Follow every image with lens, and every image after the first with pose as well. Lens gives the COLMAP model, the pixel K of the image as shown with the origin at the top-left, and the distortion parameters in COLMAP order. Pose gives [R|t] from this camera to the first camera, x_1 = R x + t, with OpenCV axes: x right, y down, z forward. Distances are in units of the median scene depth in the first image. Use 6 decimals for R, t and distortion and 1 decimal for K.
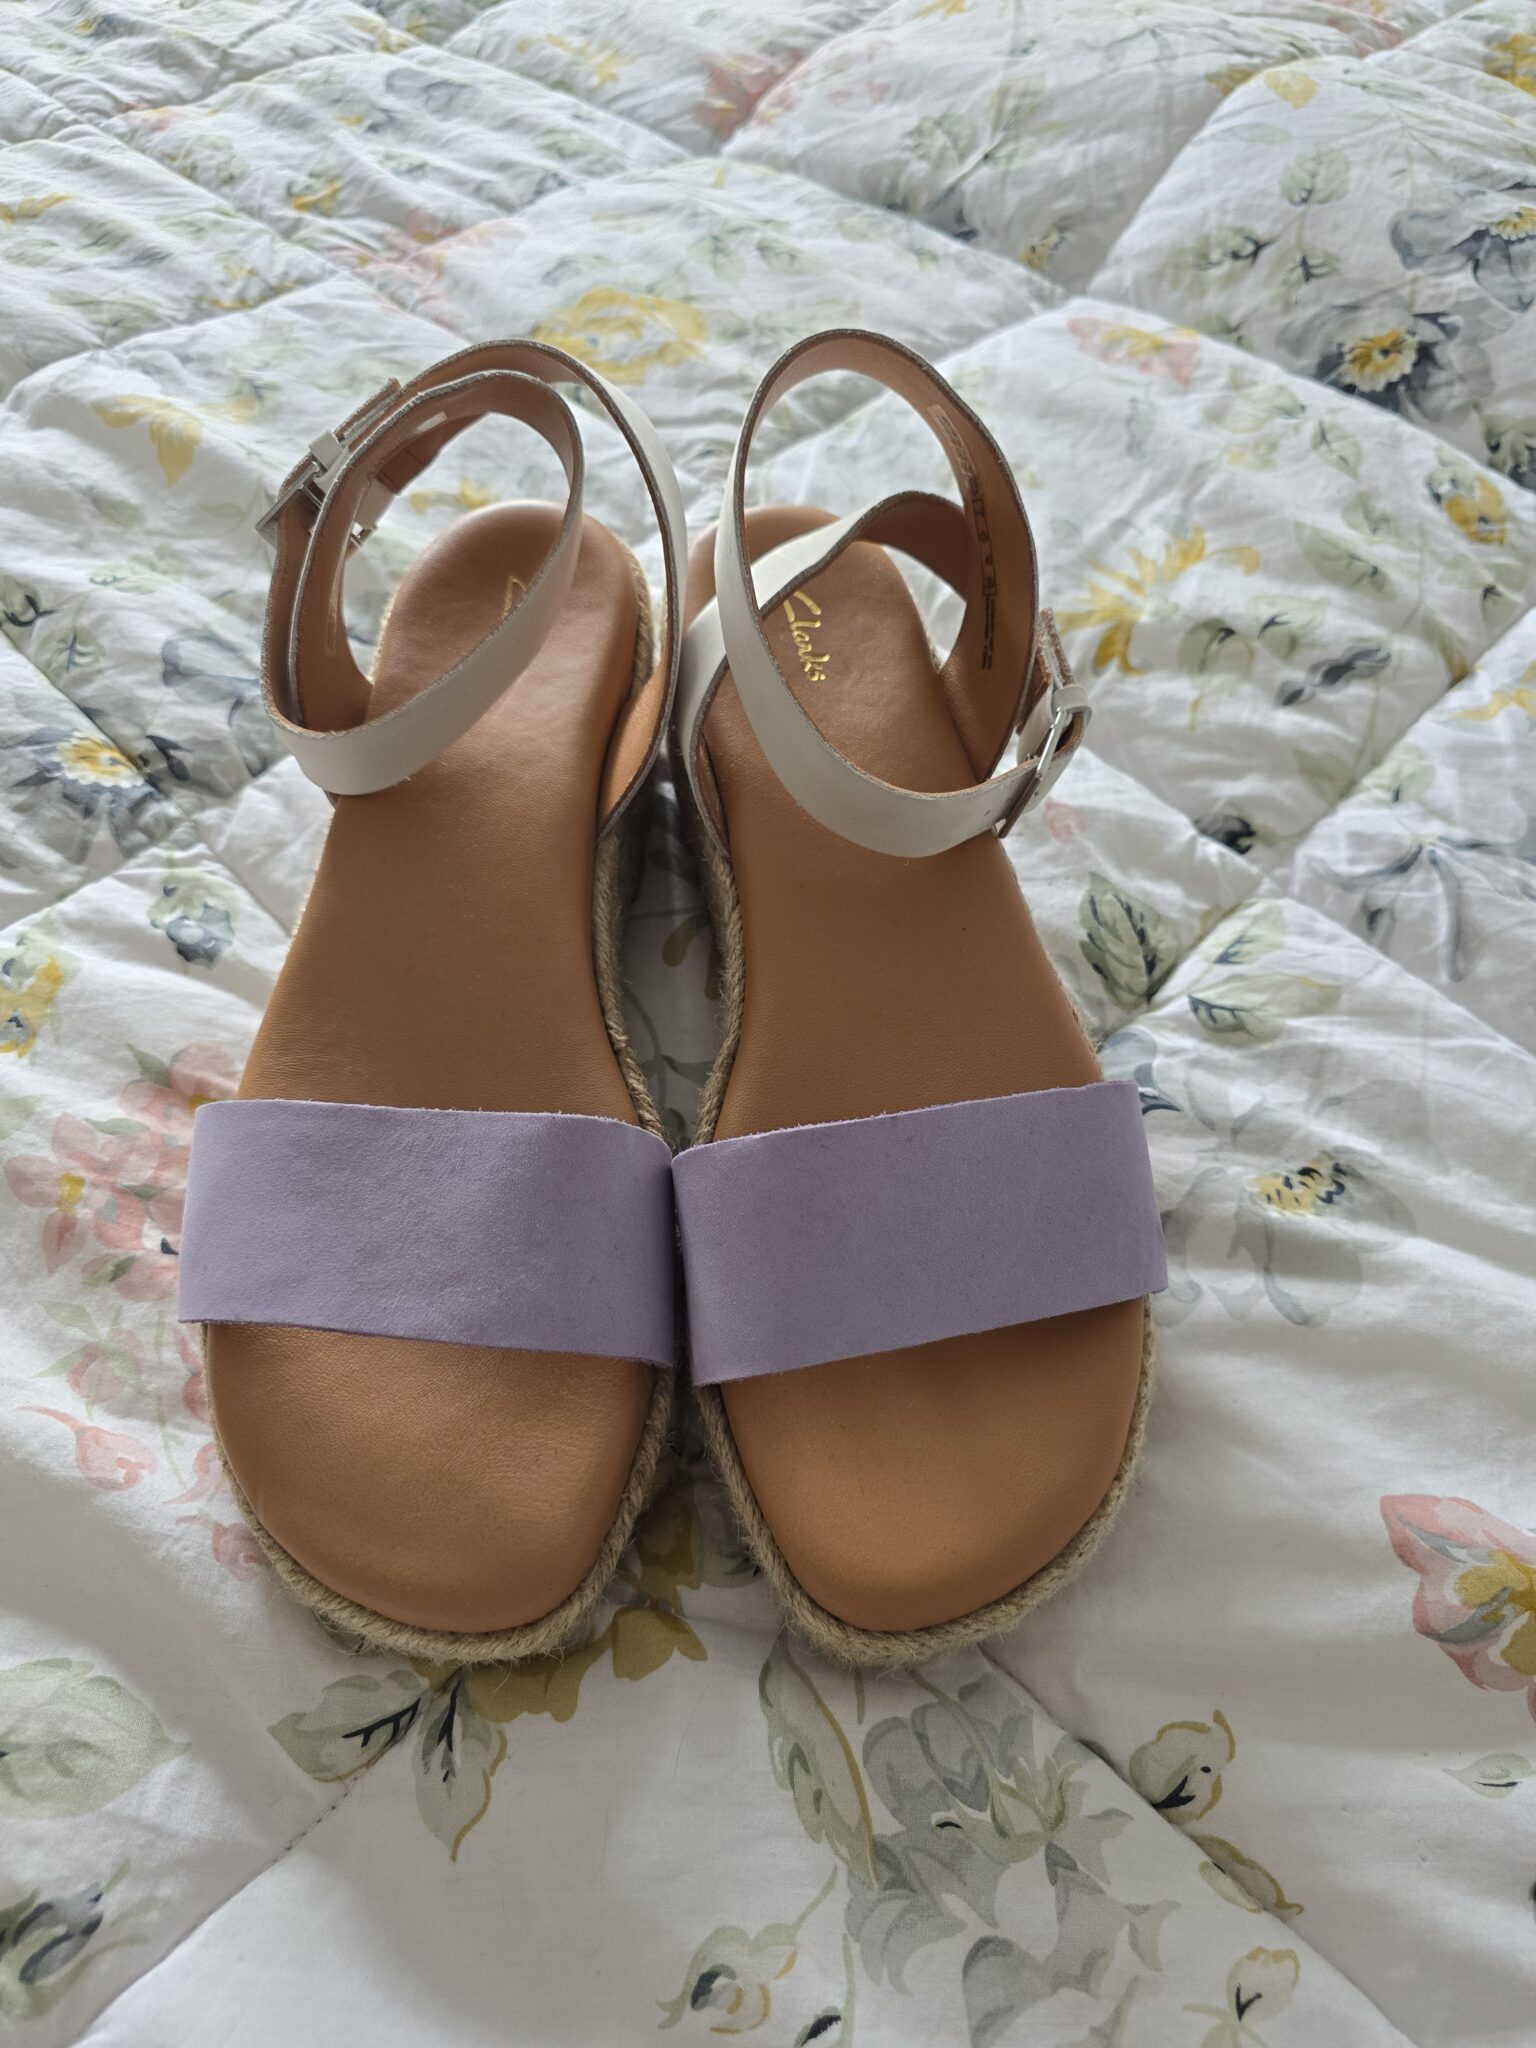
lens RADIAL K [[1436.9, 0, 768.0], [0, 1436.9, 1024.0], [0, 0, 1]] dist [-0.007675, -0.002179]
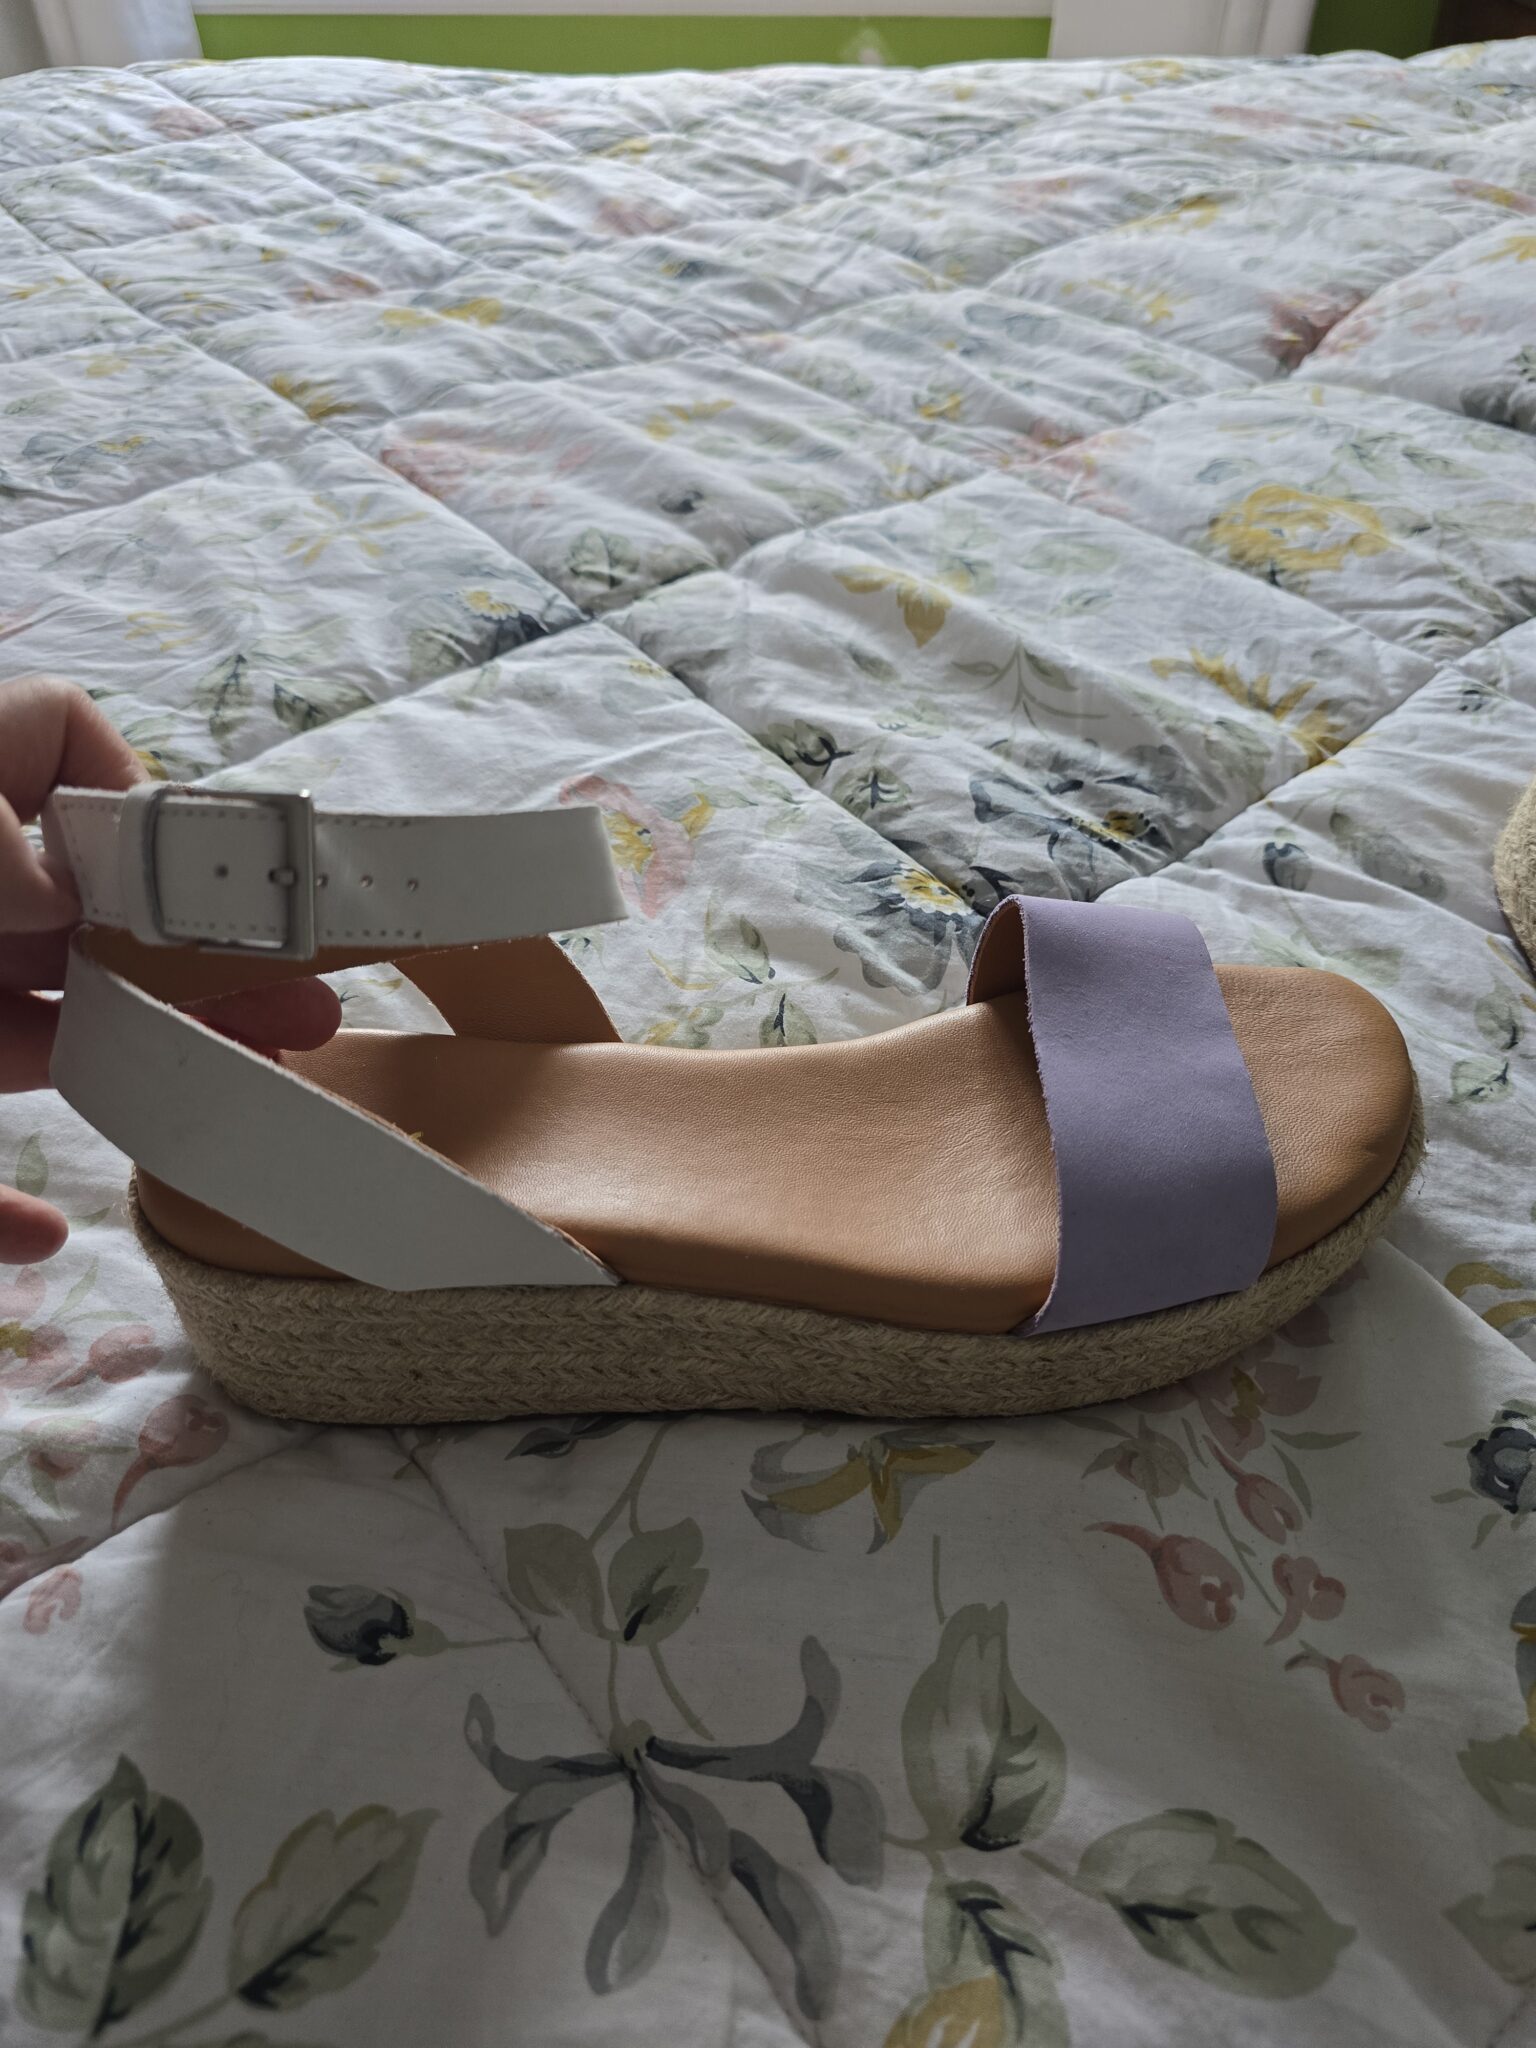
lens RADIAL K [[1436.9, 0, 768.0], [0, 1436.9, 1024.0], [0, 0, 1]] dist [-0.007675, -0.002179]
pose [[0.993687, 0.053045, -0.098856, -0.364041], [-0.066909, 0.987505, -0.142681, 0.051930], [0.090053, 0.148395, 0.984820, -0.010211]]
